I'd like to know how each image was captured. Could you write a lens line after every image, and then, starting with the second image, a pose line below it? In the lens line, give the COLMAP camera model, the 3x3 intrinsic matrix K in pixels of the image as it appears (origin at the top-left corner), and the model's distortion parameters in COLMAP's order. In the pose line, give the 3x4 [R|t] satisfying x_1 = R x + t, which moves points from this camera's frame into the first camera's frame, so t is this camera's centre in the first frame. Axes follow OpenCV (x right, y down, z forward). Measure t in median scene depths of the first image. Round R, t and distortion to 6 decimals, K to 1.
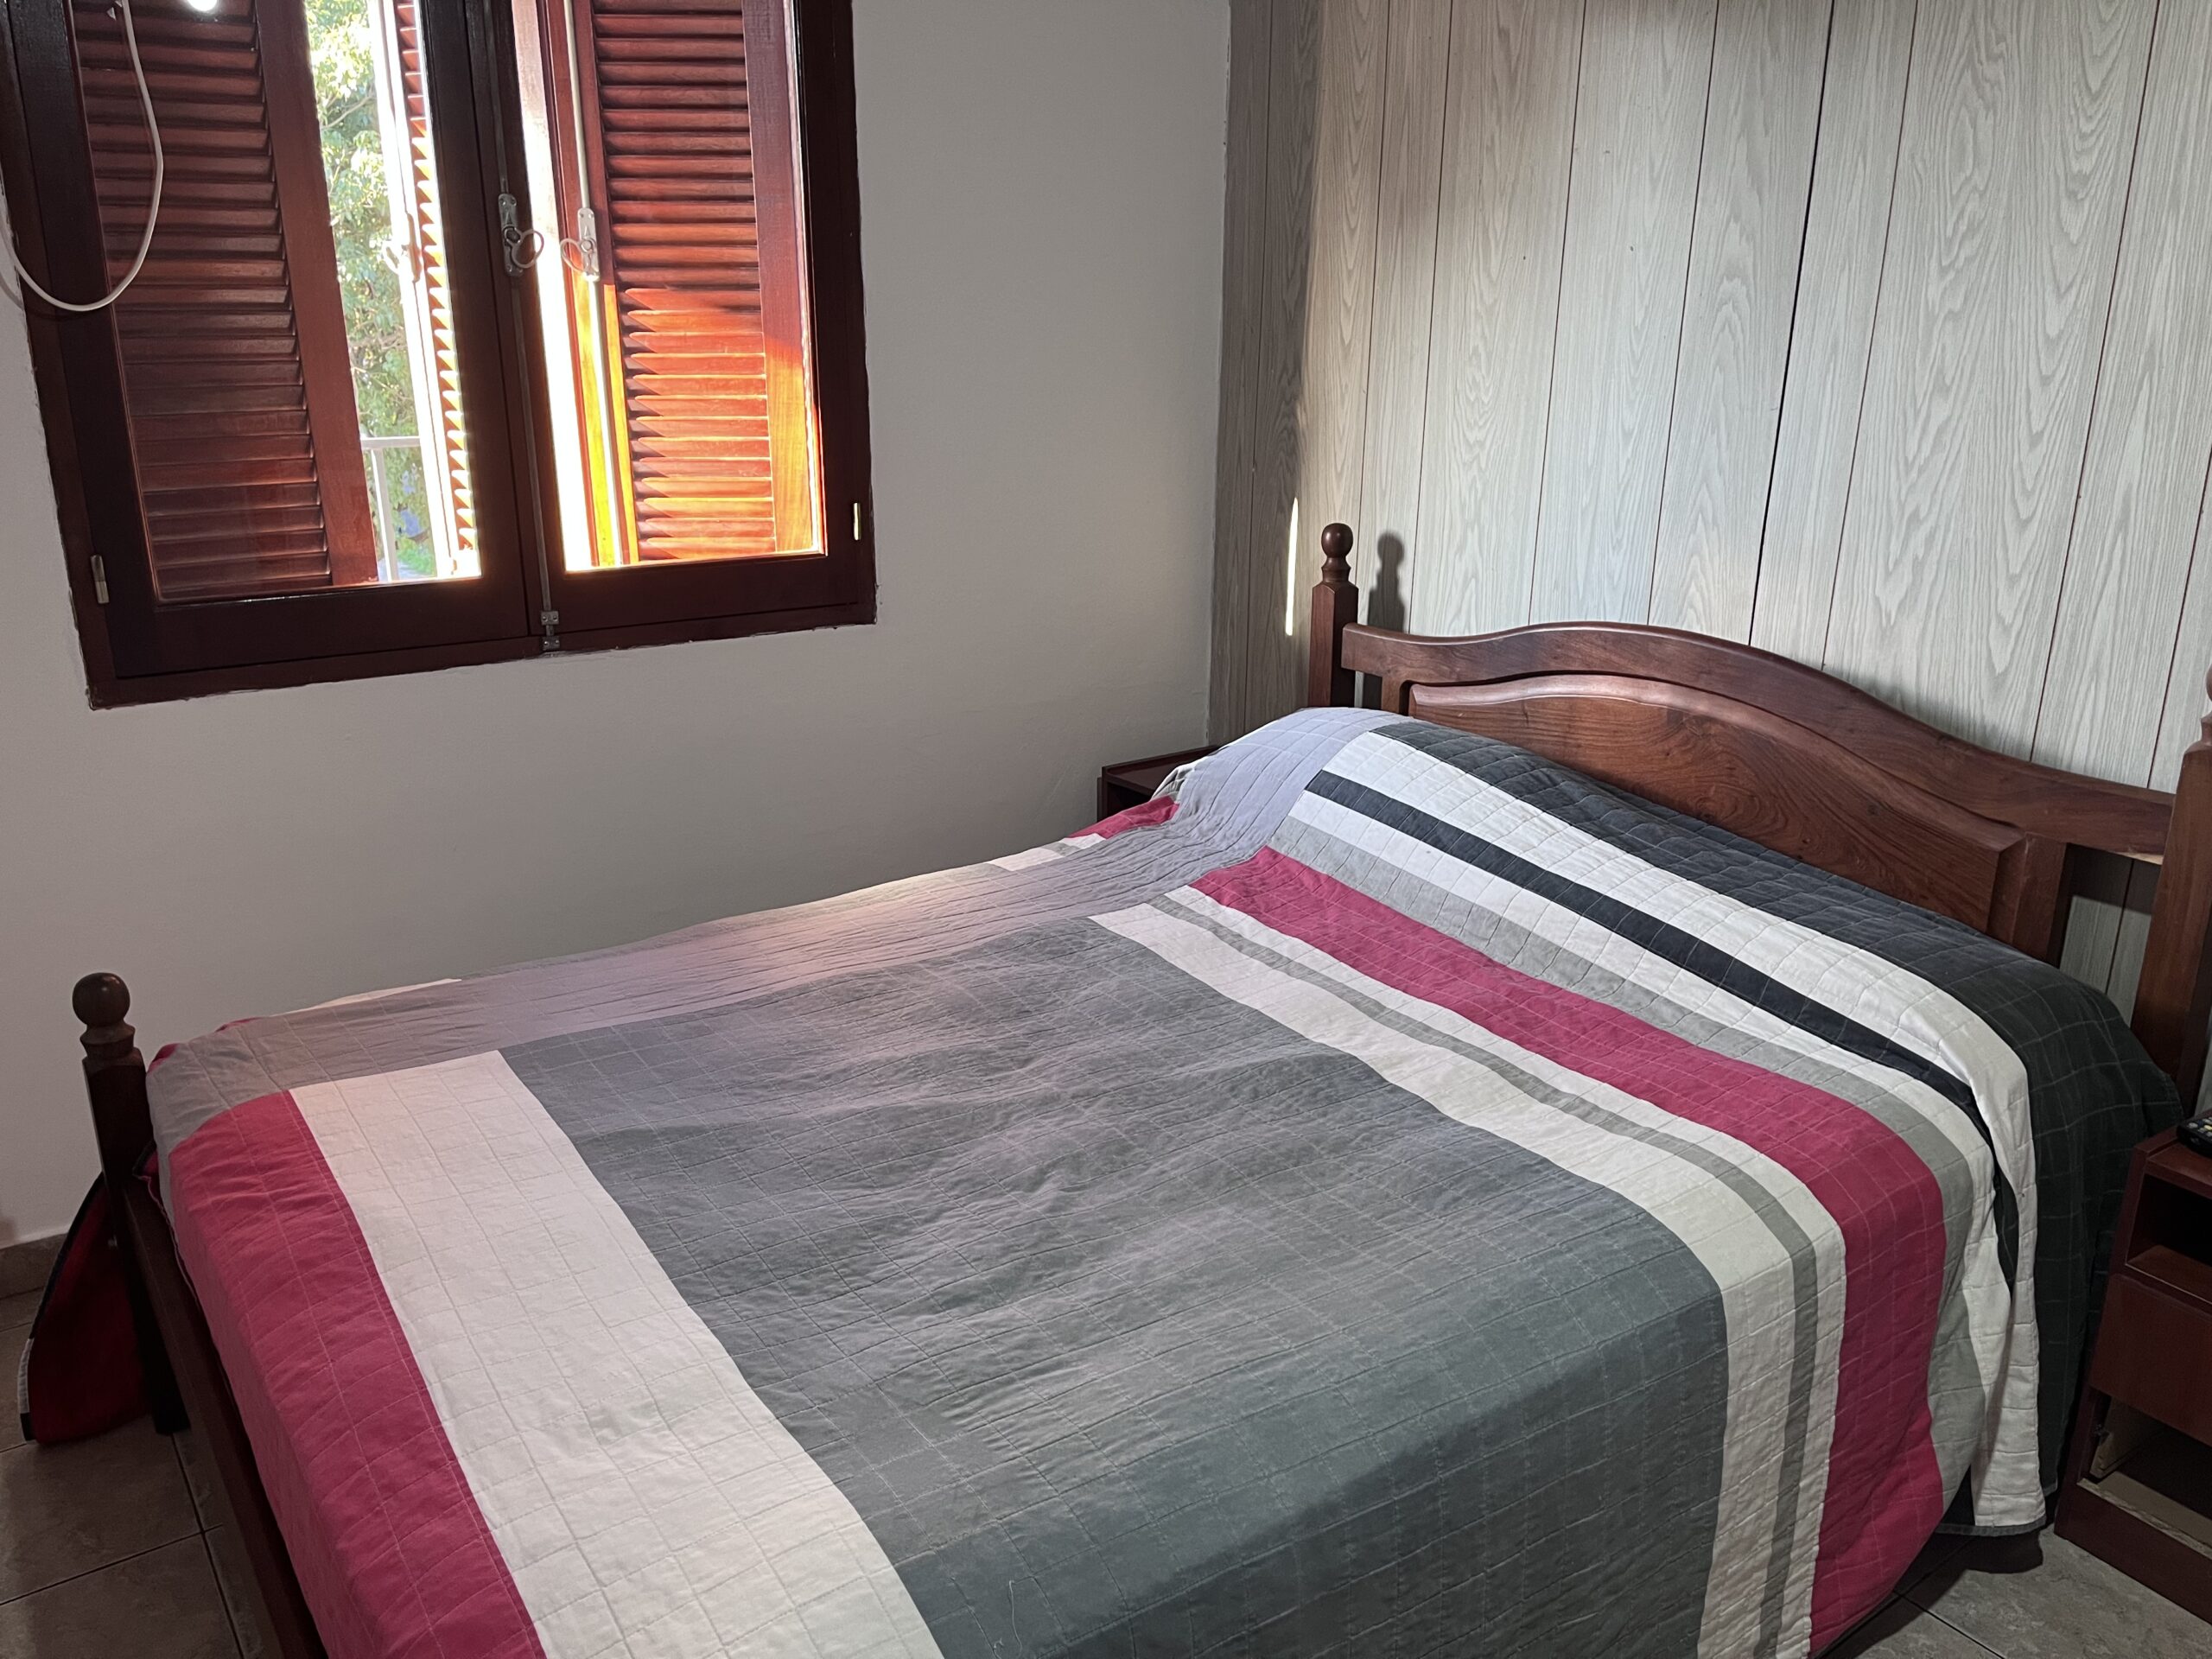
lens RADIAL K [[1663.5, 0, 1107.3], [0, 1663.5, 839.8], [0, 0, 1]] dist [0.075816, -0.095681]
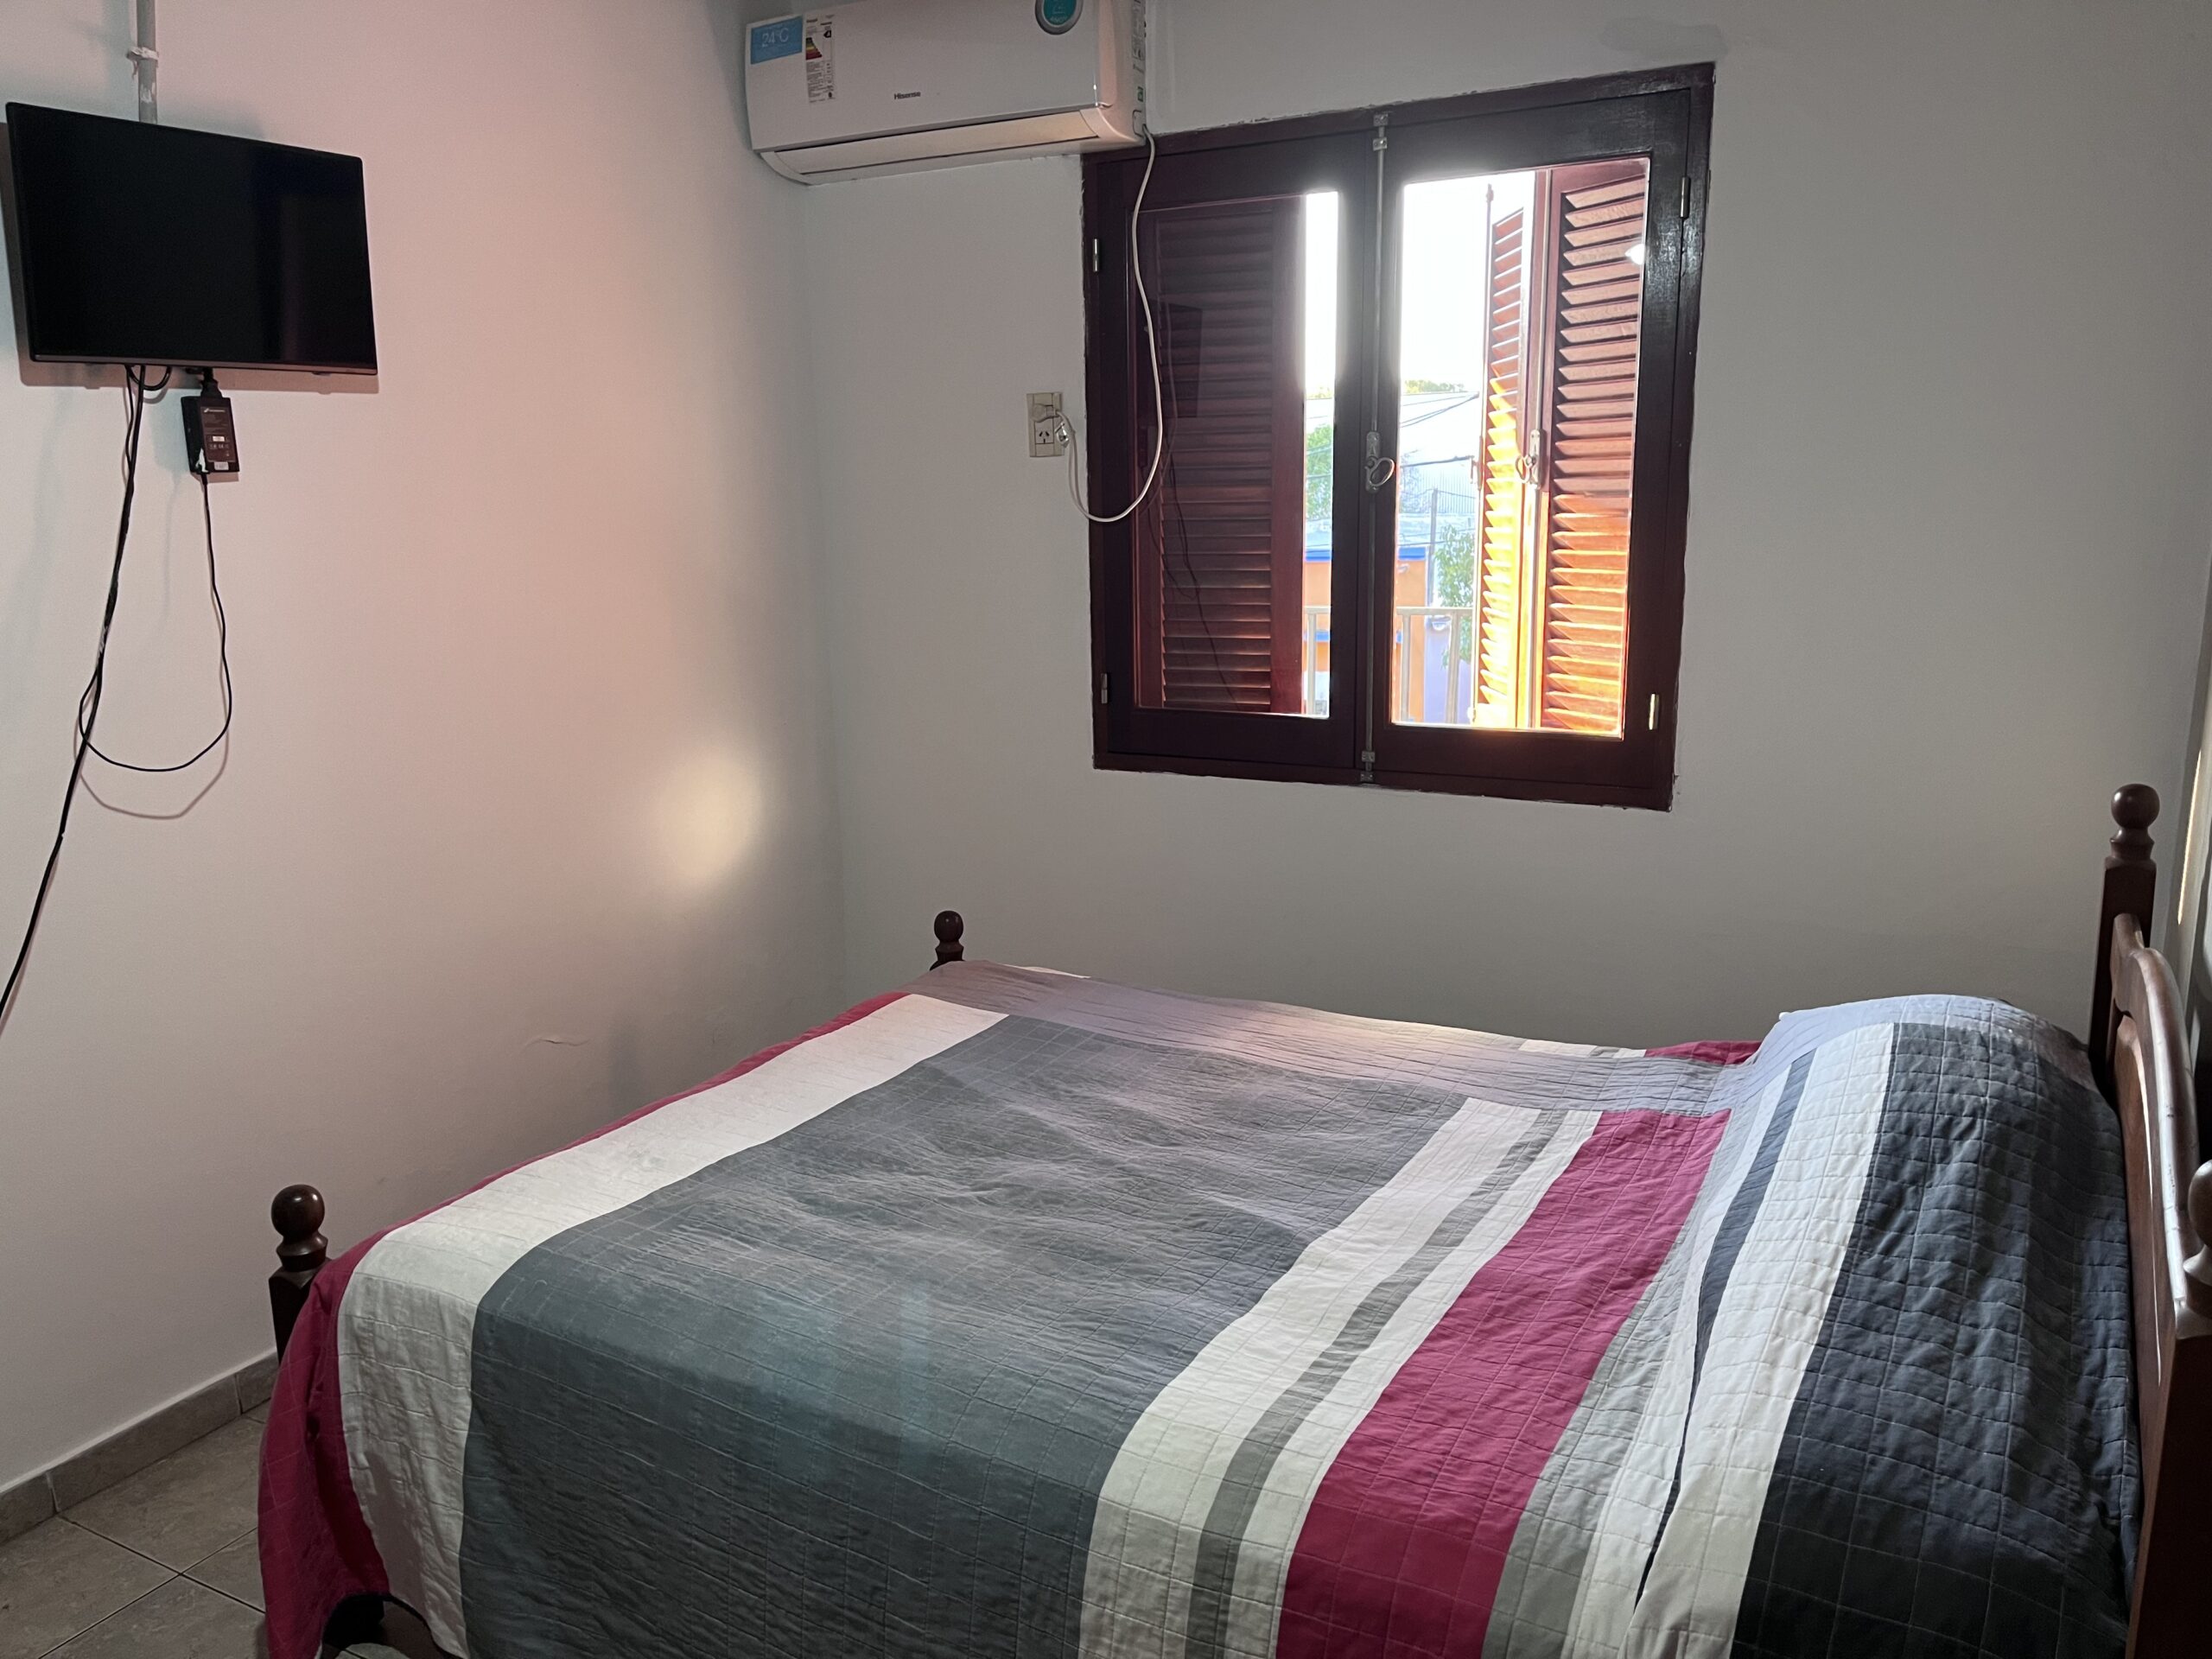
lens RADIAL K [[1663.5, 0, 1107.3], [0, 1663.5, 839.8], [0, 0, 1]] dist [0.075816, -0.095681]
pose [[0.435384, 0.180150, -0.882035, 0.841571], [-0.255662, 0.964175, 0.070728, -0.134008], [0.863179, 0.194709, 0.465845, 0.318314]]
